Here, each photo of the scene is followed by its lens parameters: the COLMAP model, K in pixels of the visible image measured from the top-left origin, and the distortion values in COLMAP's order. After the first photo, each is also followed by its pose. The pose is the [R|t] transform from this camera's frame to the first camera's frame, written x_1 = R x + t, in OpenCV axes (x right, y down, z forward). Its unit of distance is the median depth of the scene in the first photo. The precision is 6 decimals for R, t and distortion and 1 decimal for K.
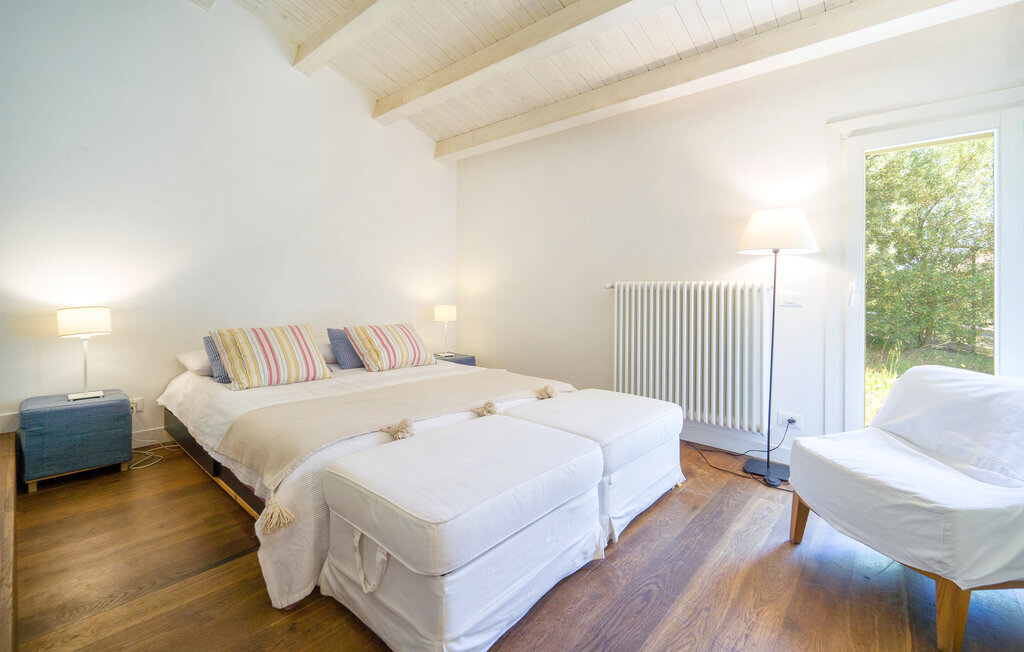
lens RADIAL K [[429.3, 0, 531.7], [0, 429.3, 289.1], [0, 0, 1]] dist [-0.000233, -0.000127]
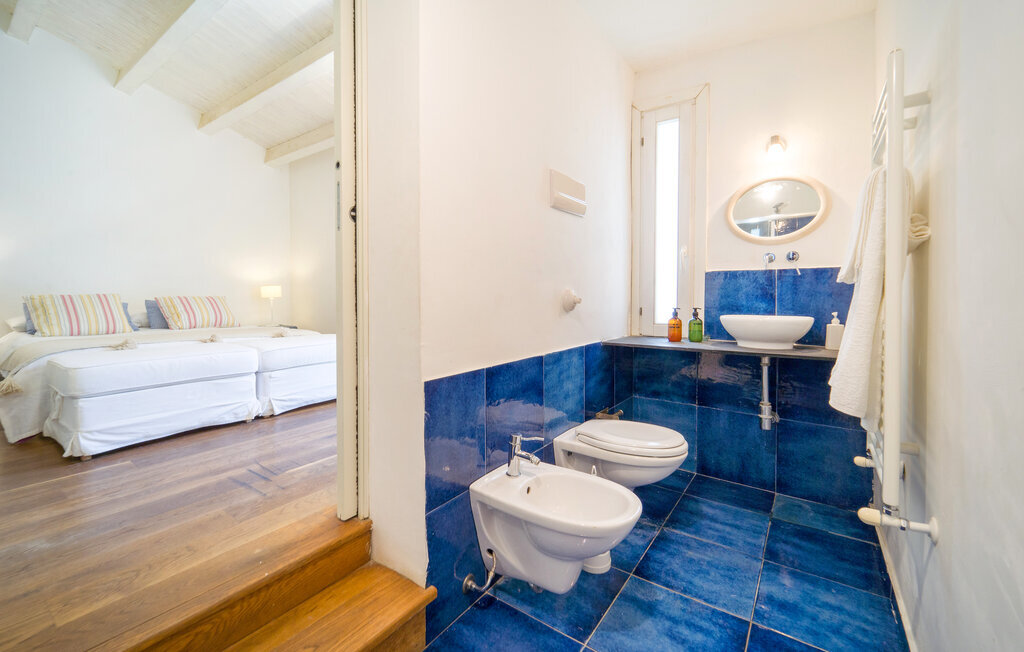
lens RADIAL K [[425.7, 0, 526.9], [0, 425.7, 298.3], [0, 0, 1]] dist [-0.002905, -0.000450]
pose [[0.996367, -0.018651, 0.083100, 0.658313], [0.017272, 0.999701, 0.017283, 0.106215], [-0.083397, -0.015784, 0.996391, -0.403410]]
